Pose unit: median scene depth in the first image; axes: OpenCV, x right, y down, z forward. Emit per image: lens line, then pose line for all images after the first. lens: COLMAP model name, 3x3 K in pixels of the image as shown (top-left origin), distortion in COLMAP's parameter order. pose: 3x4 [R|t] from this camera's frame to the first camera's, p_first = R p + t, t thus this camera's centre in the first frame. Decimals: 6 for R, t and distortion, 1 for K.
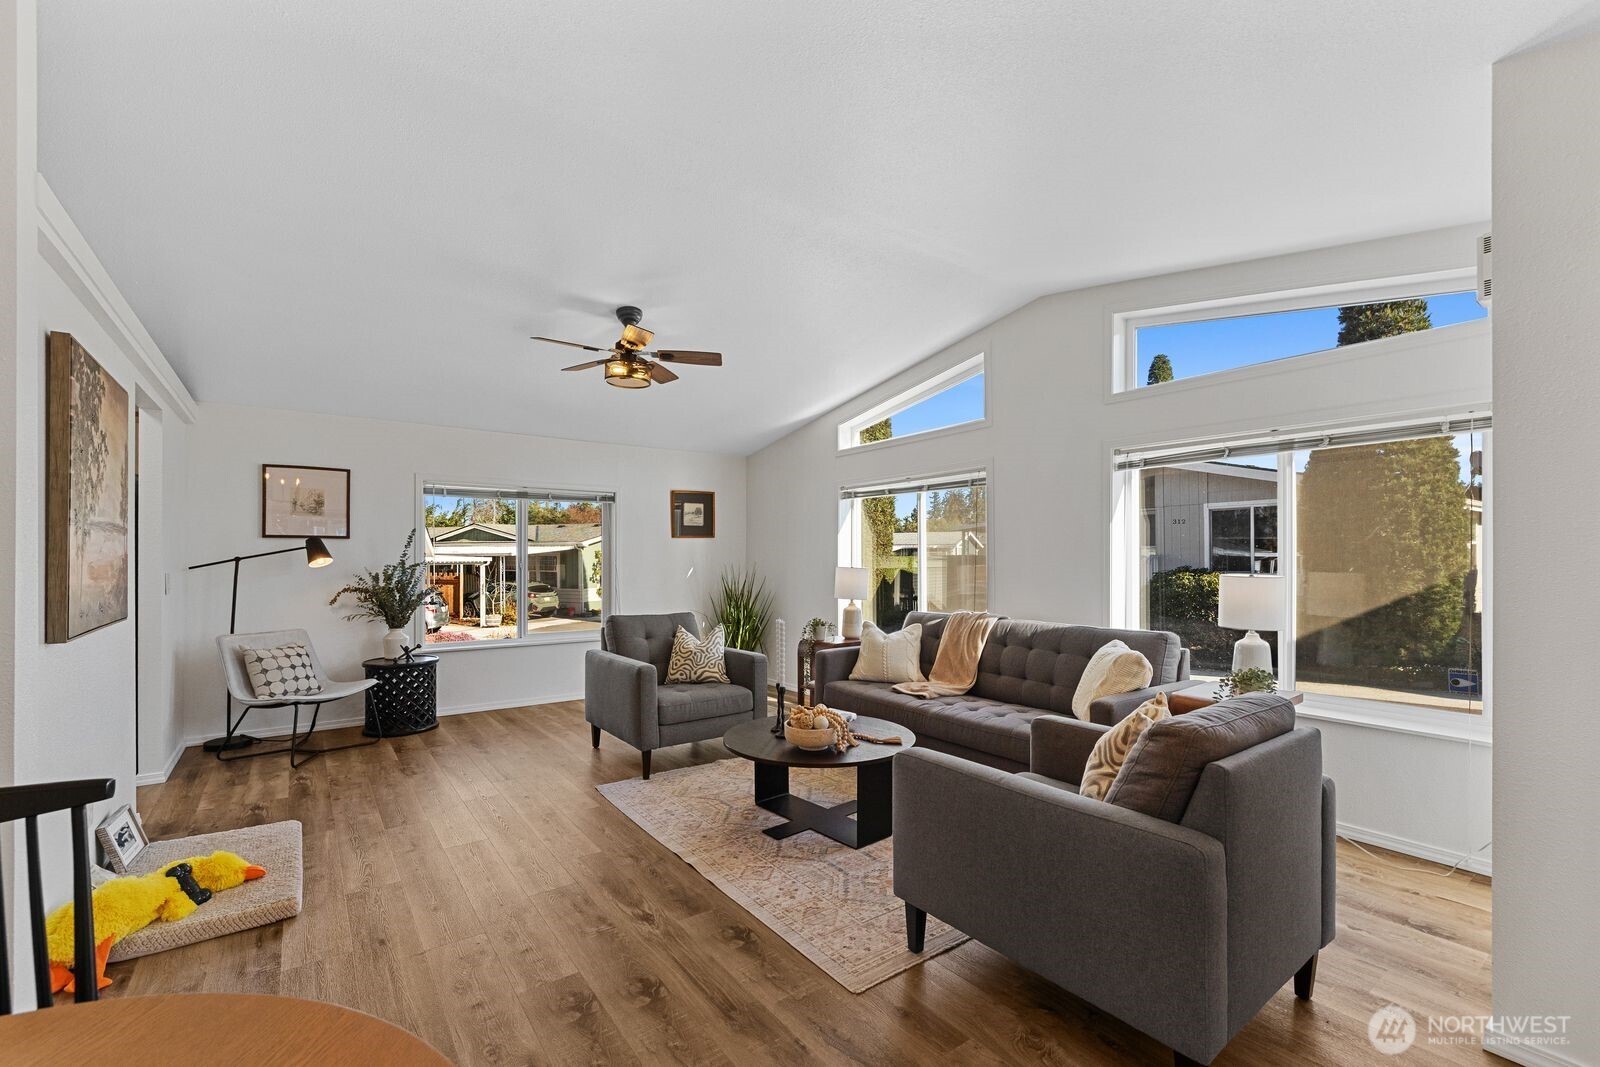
lens RADIAL K [[672.1, 0, 796.3], [0, 672.1, 556.9], [0, 0, 1]] dist [0.000374, -0.000002]
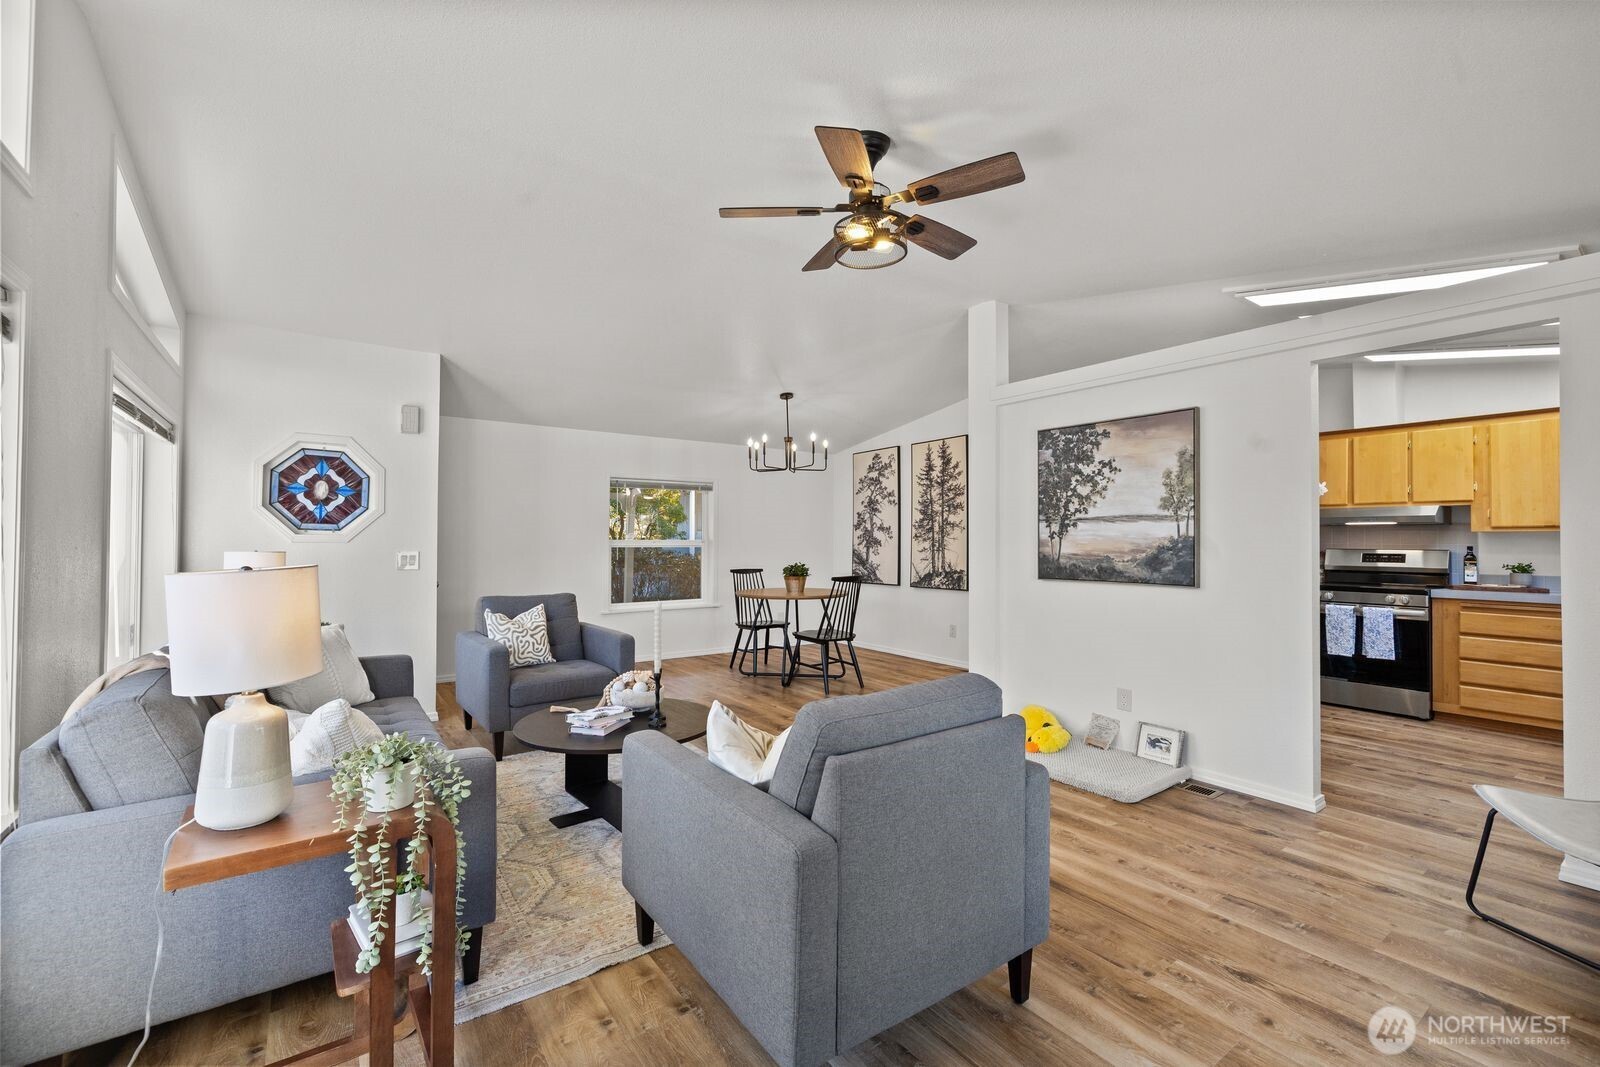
lens RADIAL K [[670.7, 0, 800.0], [0, 670.7, 533.5], [0, 0, 1]] dist [-0.000485, -0.000182]
pose [[-0.999859, -0.006252, 0.015563, -0.194379], [-0.006421, 0.999921, -0.010814, 0.002573], [-0.015494, -0.010912, -0.999820, 1.673900]]
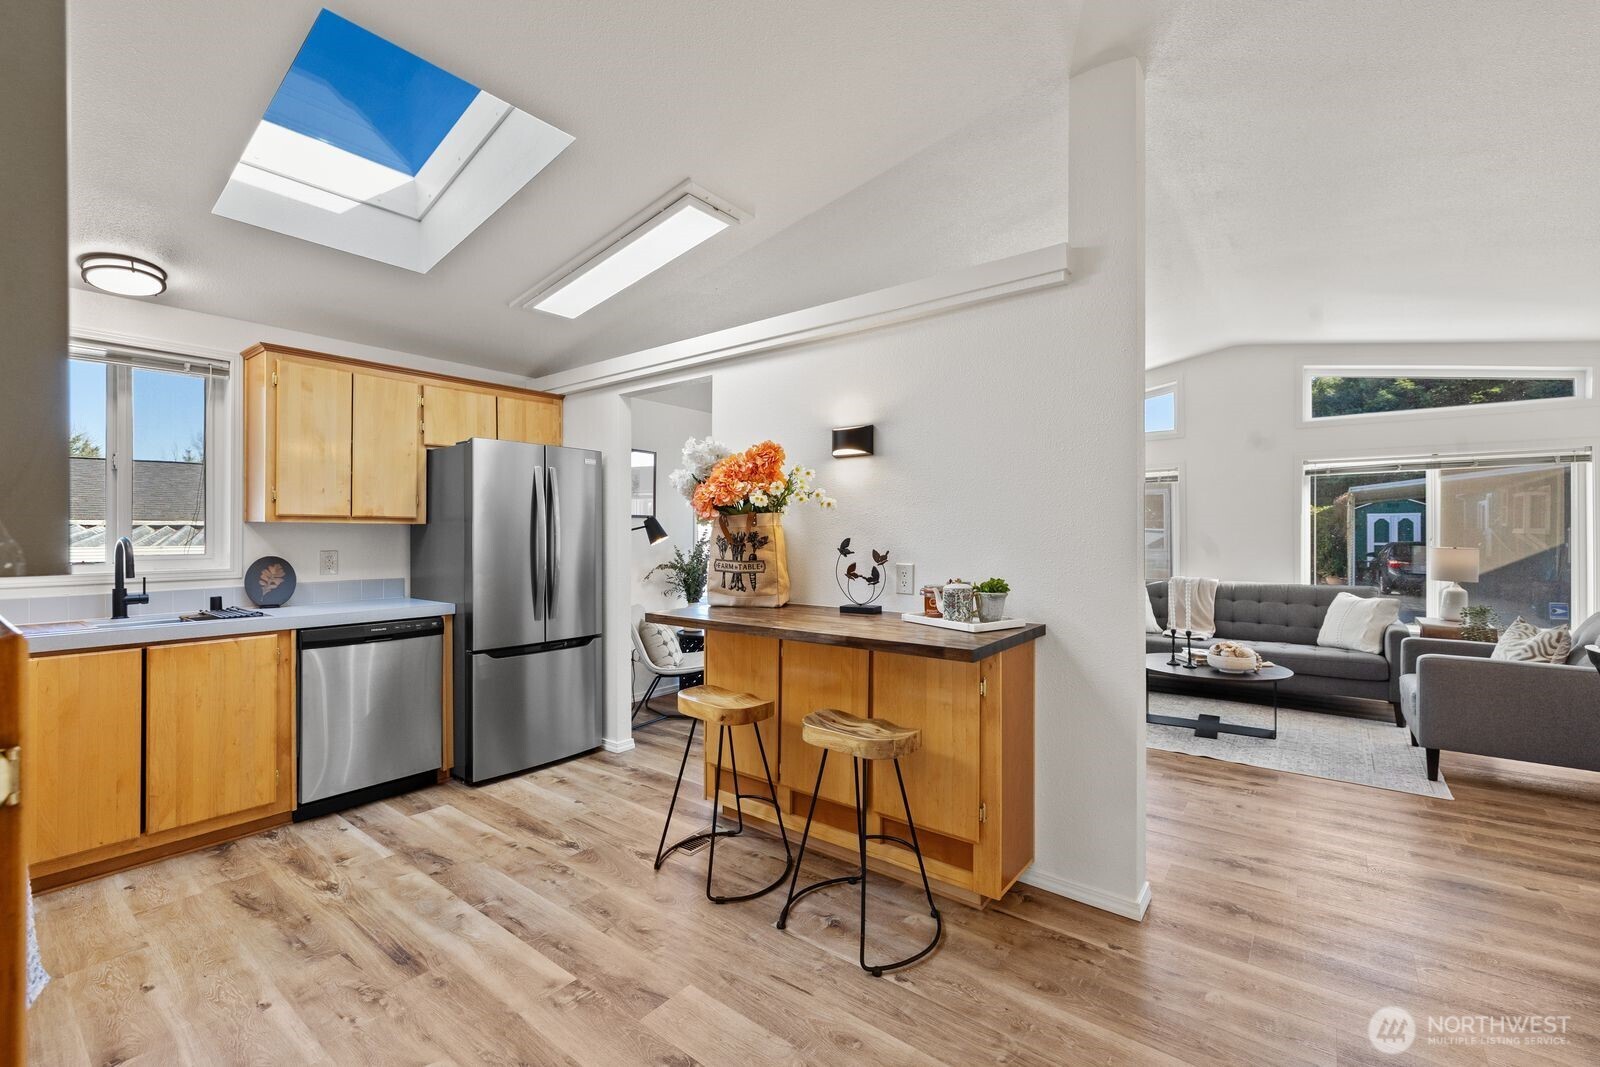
lens RADIAL K [[670.7, 0, 800.0], [0, 670.7, 533.5], [0, 0, 1]] dist [-0.000485, -0.000182]
pose [[0.964286, 0.001728, 0.264856, -0.963822], [-0.001666, 0.999999, -0.000461, -0.002324], [-0.264856, 0.000003, 0.964288, -0.087040]]
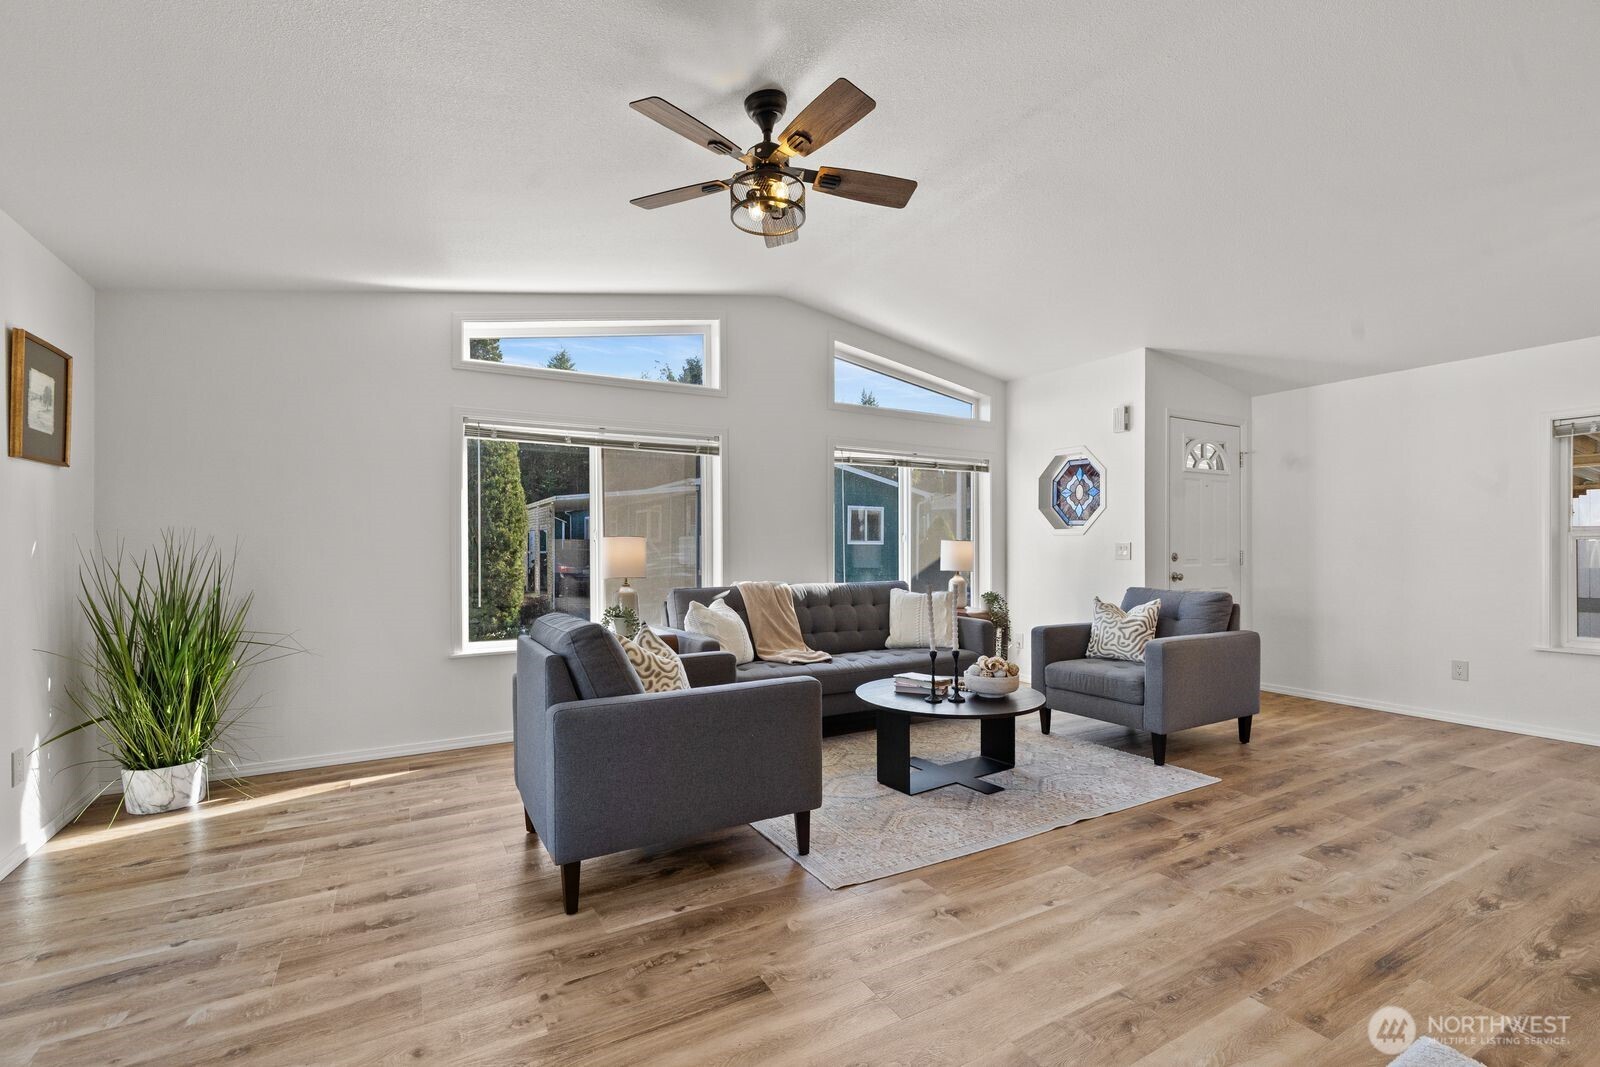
lens RADIAL K [[709.2, 0, 801.1], [0, 709.2, 552.4], [0, 0, 1]] dist [0.000845, 0.000328]
pose [[0.118291, -0.006441, 0.992958, -0.901631], [0.000902, 0.999979, 0.006380, 0.036162], [-0.992979, 0.000141, 0.118294, 0.925644]]
